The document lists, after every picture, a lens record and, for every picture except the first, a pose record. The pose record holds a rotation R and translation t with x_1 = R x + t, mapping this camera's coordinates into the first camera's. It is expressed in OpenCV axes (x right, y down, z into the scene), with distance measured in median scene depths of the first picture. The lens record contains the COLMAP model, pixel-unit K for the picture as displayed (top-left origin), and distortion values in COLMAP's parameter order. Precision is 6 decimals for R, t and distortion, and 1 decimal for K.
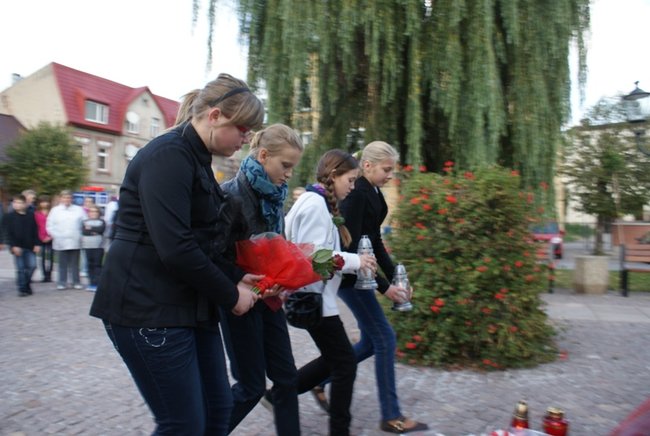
lens RADIAL K [[505.3, 0, 325.0], [0, 505.3, 218.0], [0, 0, 1]] dist [-0.142095, 0.098279]
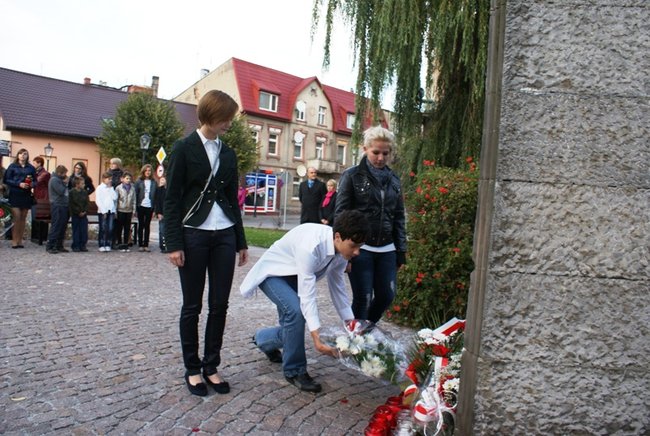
lens RADIAL K [[508.7, 0, 325.0], [0, 508.7, 218.0], [0, 0, 1]] dist [-0.145710, 0.112859]
pose [[0.939703, 0.055468, -0.337462, 0.057326], [-0.046887, 0.998337, 0.033531, 0.000551], [0.338761, -0.015686, 0.940742, -0.029063]]
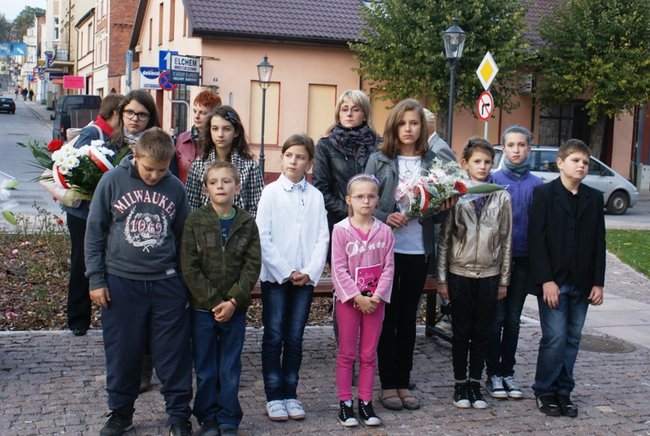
lens RADIAL K [[904.3, 0, 325.0], [0, 904.3, 218.0], [0, 0, 1]] dist [-0.051334, -0.070528]
pose [[0.688045, 0.086192, -0.720531, -0.067018], [-0.025617, 0.995187, 0.094586, -0.013156], [0.725215, -0.046622, 0.686942, 0.099271]]
